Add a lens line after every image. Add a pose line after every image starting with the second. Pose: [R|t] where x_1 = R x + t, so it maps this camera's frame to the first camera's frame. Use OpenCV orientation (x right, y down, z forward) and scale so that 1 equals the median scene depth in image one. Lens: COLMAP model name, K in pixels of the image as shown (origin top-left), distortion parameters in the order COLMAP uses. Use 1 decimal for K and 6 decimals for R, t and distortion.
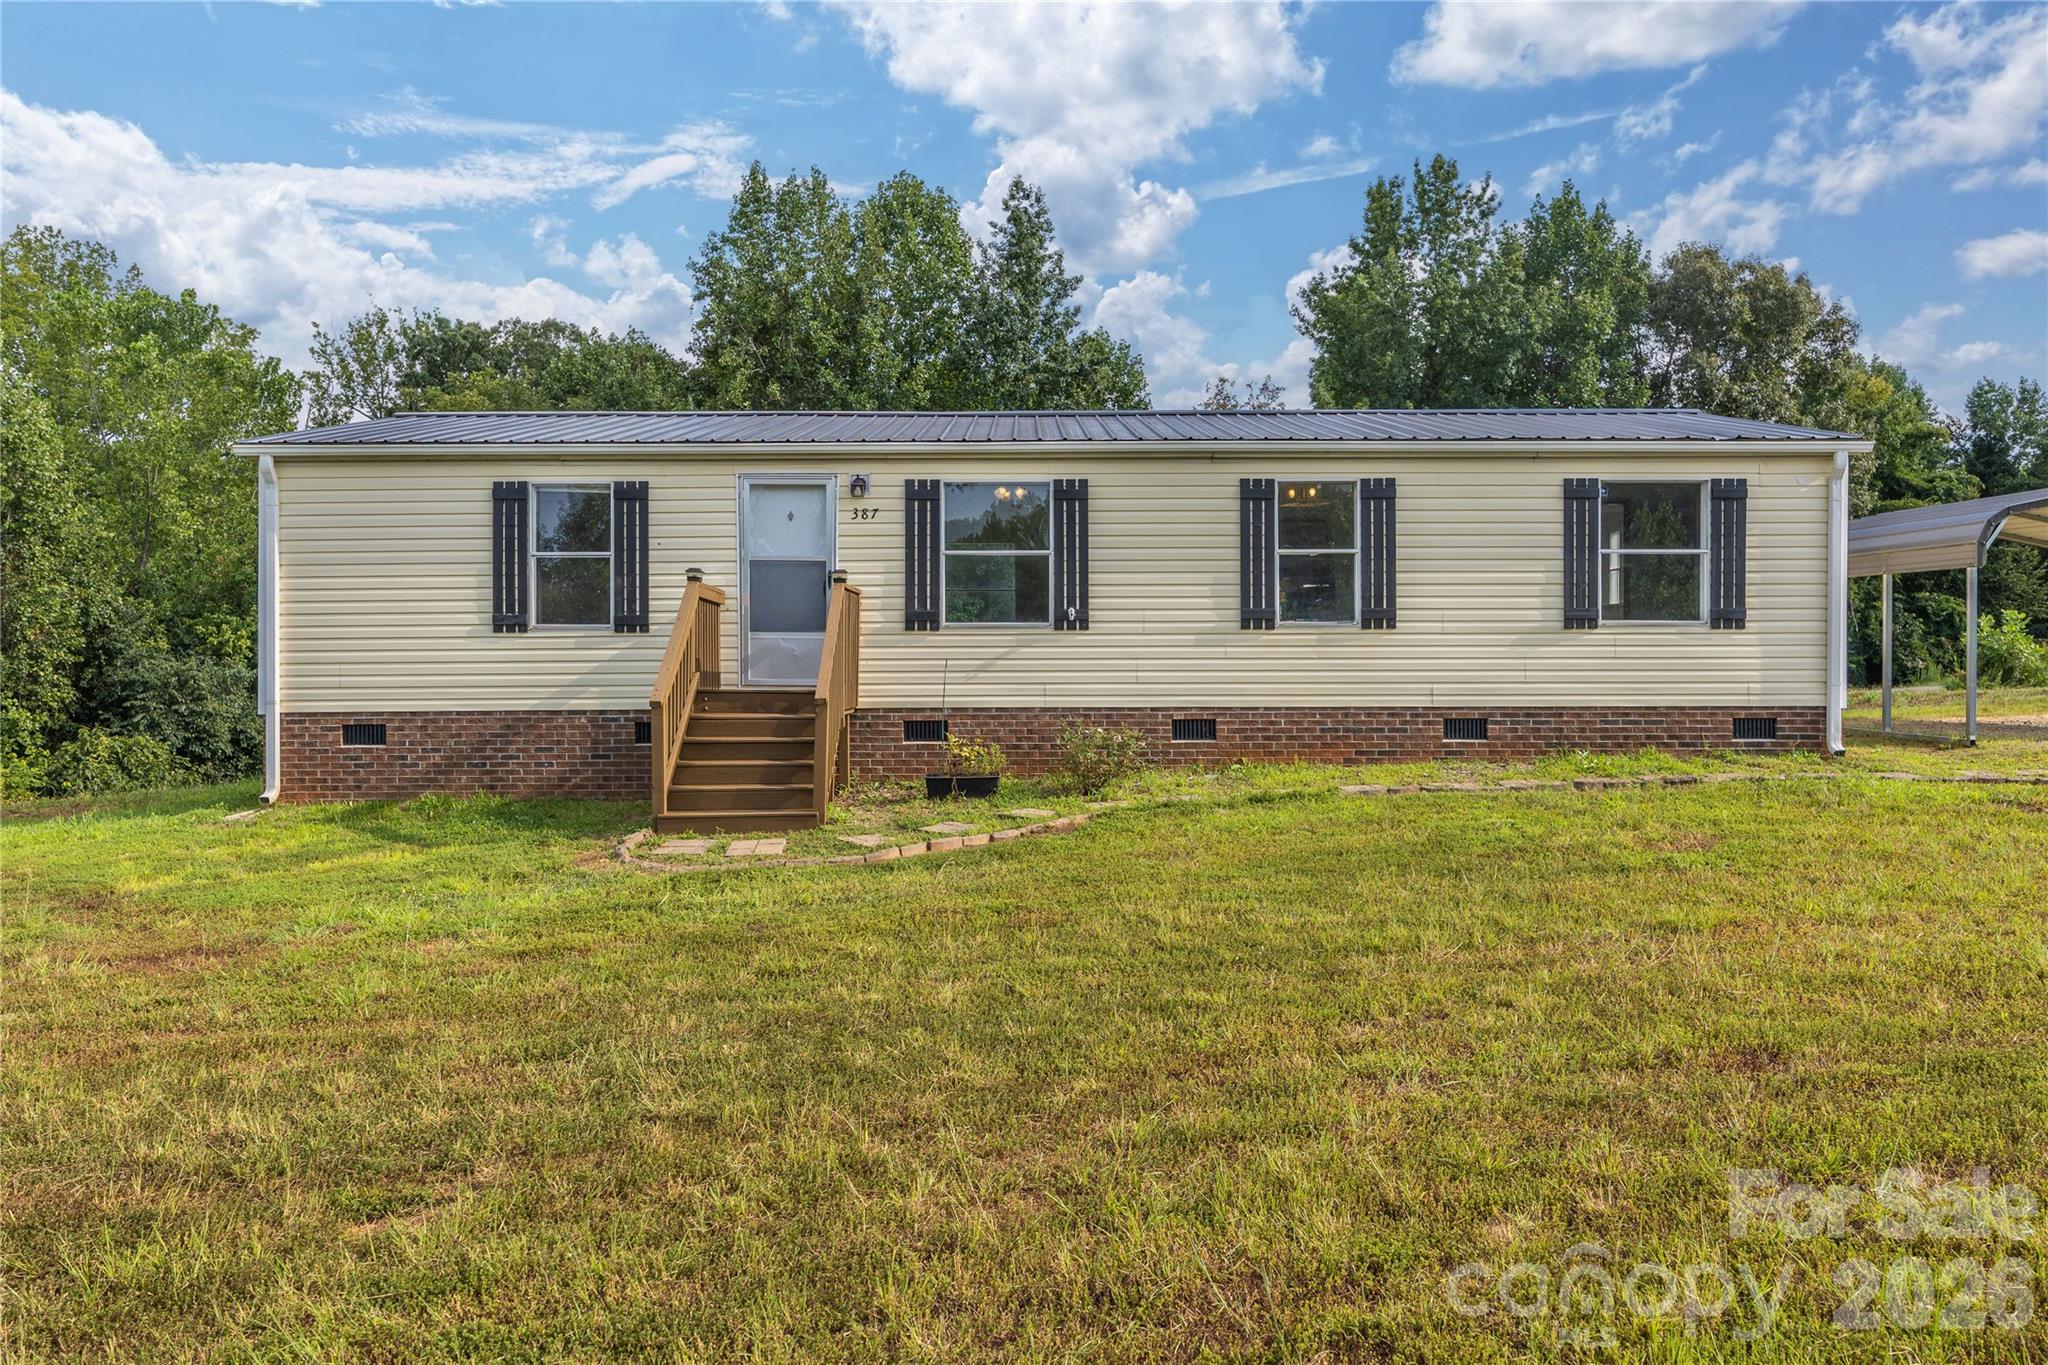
lens RADIAL K [[1556.8, 0, 1030.7], [0, 1556.8, 676.6], [0, 0, 1]] dist [-0.000276, -0.005933]
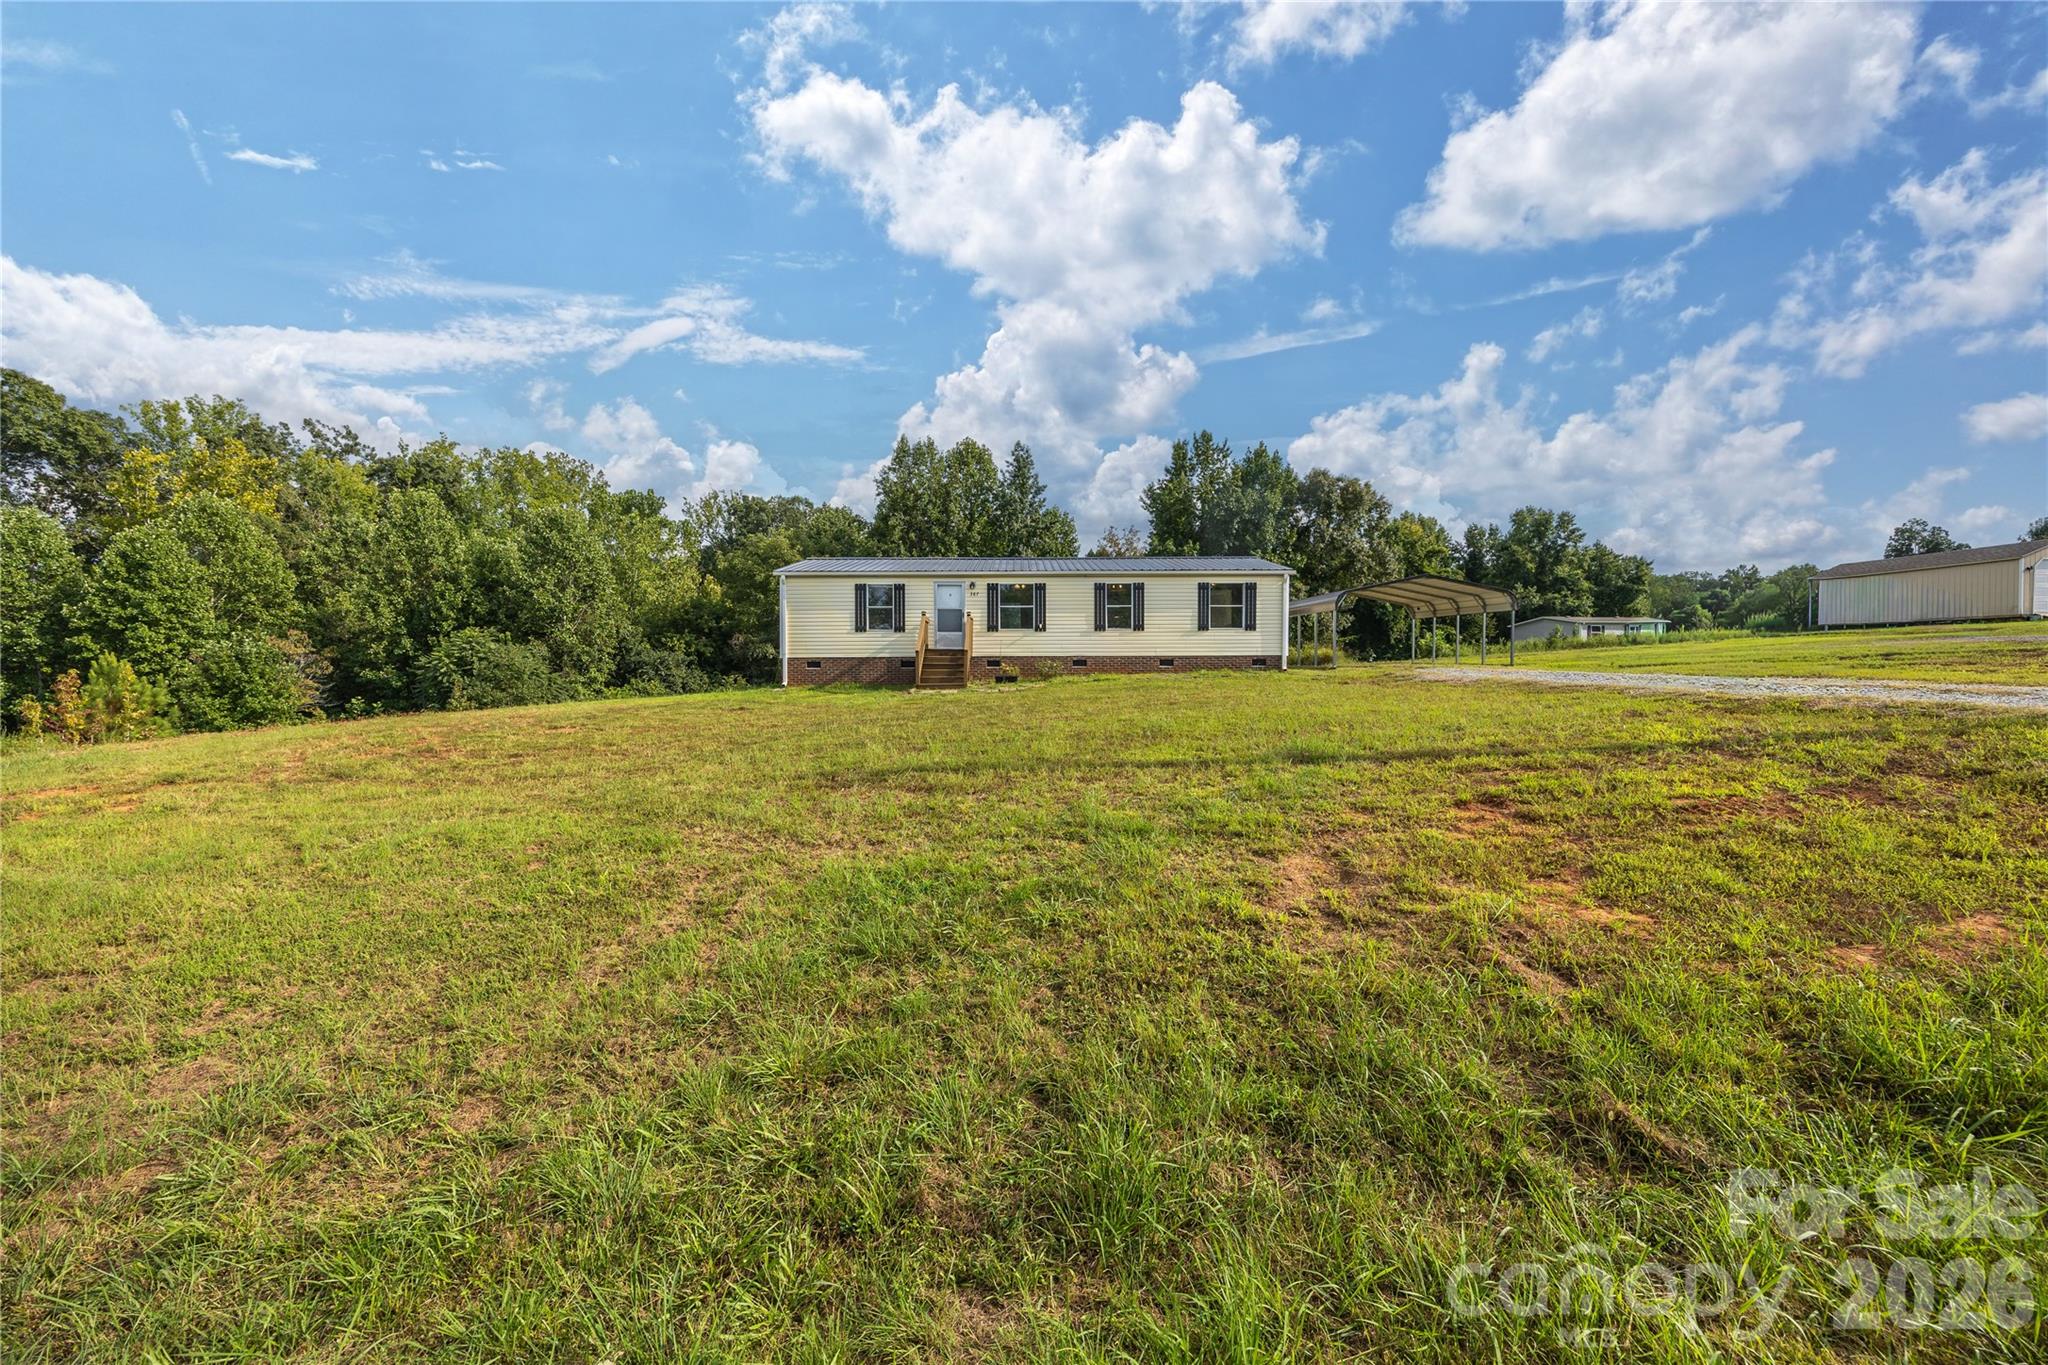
lens RADIAL K [[794.6, 0, 1023.3], [0, 794.6, 684.3], [0, 0, 1]] dist [-0.003957, 0.000058]
pose [[0.999998, -0.000834, 0.001744, -0.011113], [0.000801, 0.999831, 0.018363, 0.047235], [-0.001759, -0.018362, 0.999830, -0.594612]]
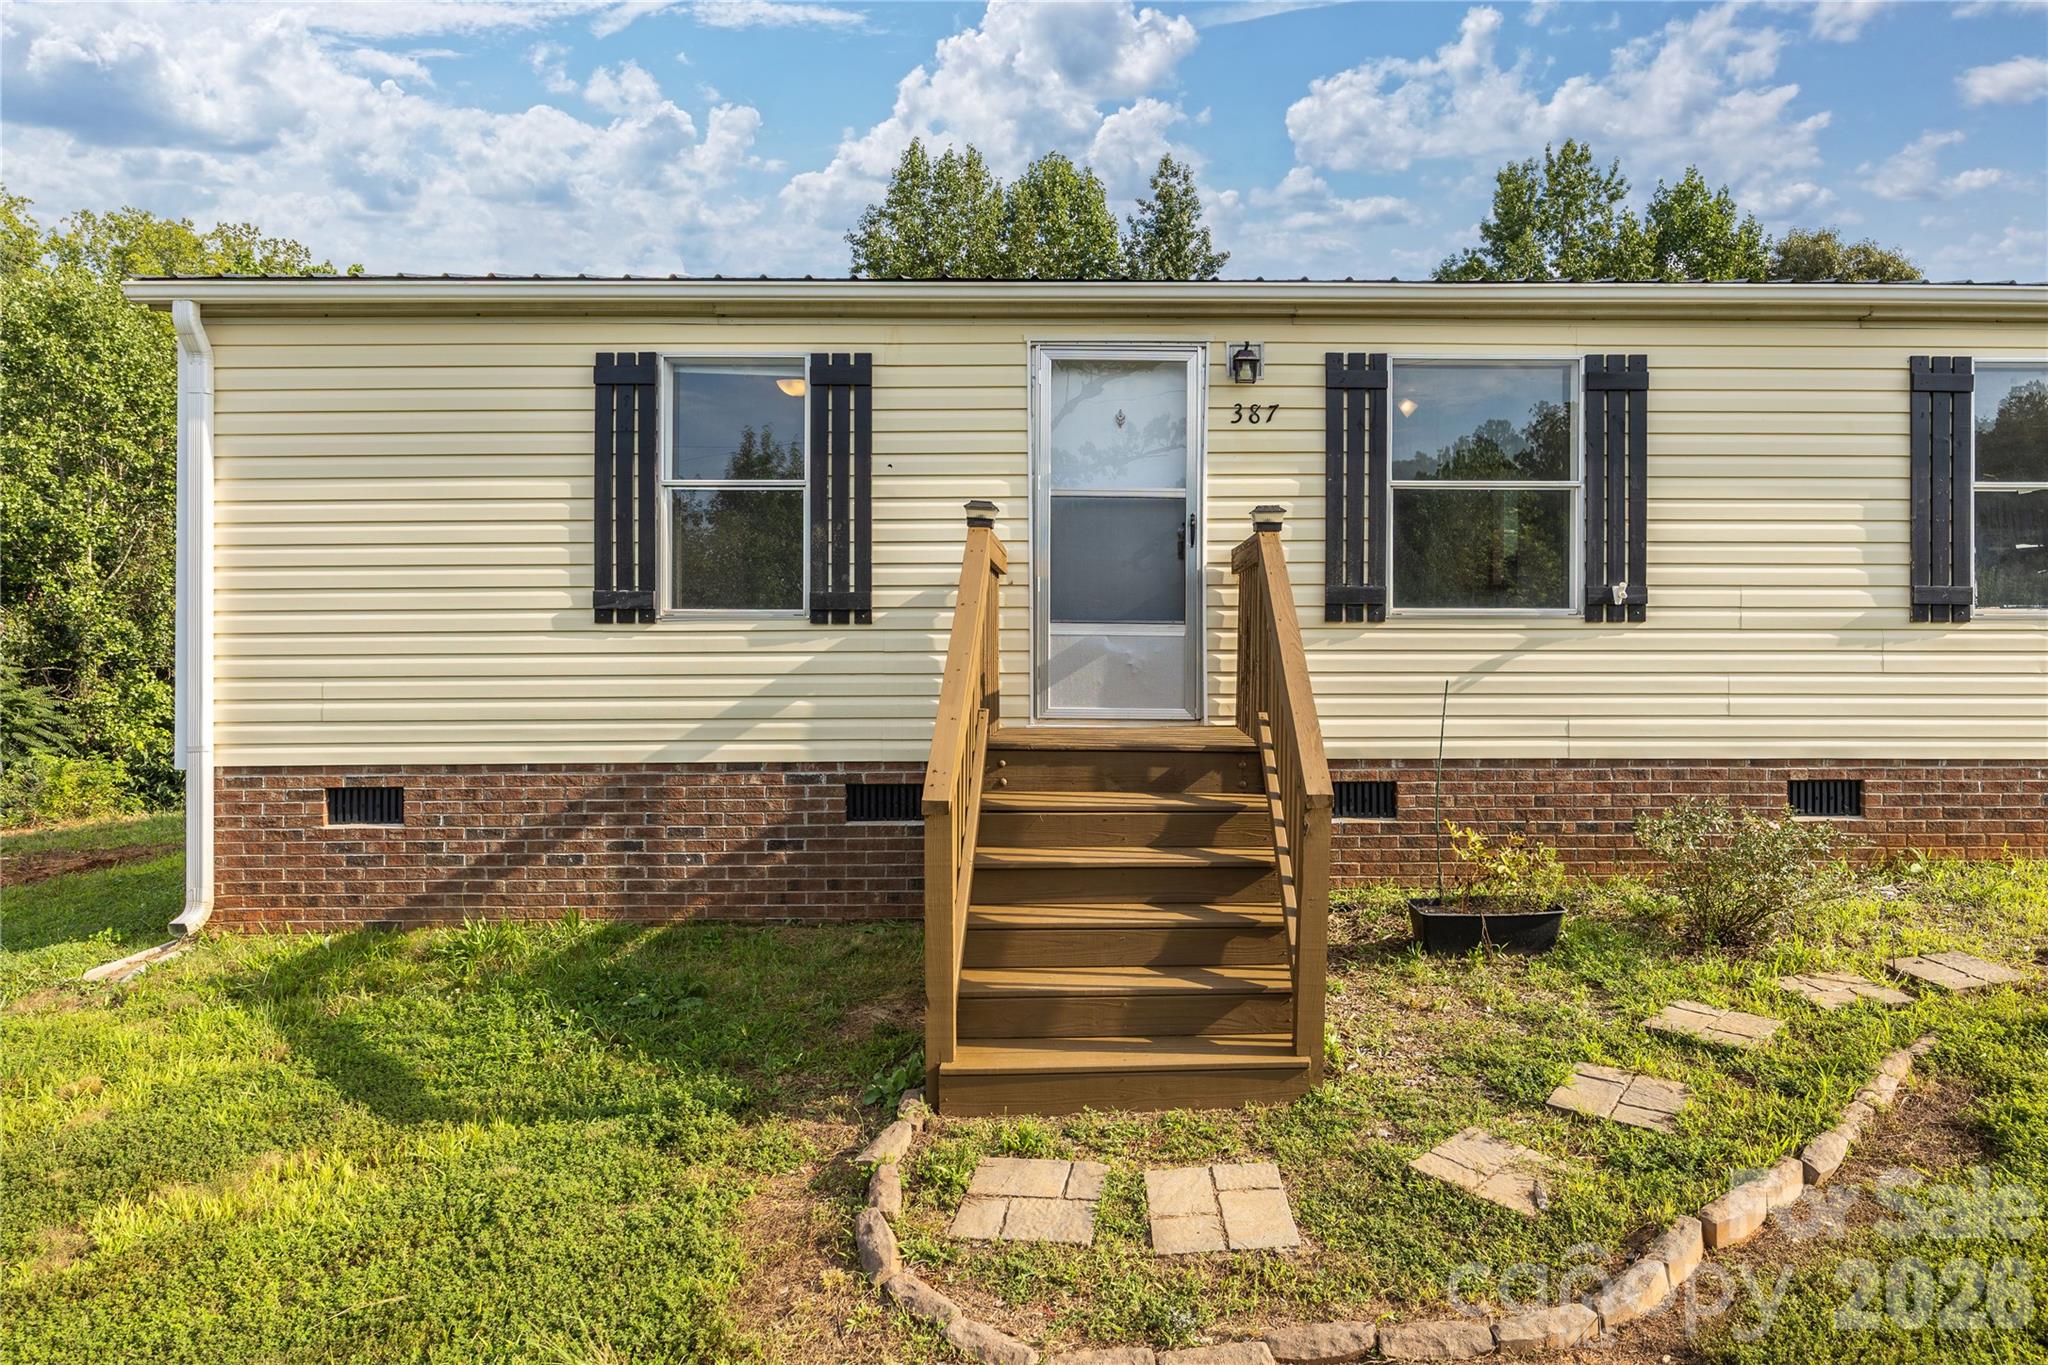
lens RADIAL K [[1293.5, 0, 1127.6], [0, 1293.5, 648.0], [0, 0, 1]] dist [-0.012849, 0.004974]
pose [[0.999909, 0.001235, 0.013450, -0.158279], [-0.001388, 0.999934, 0.011378, -0.025349], [-0.013436, -0.011395, 0.999845, 0.529984]]
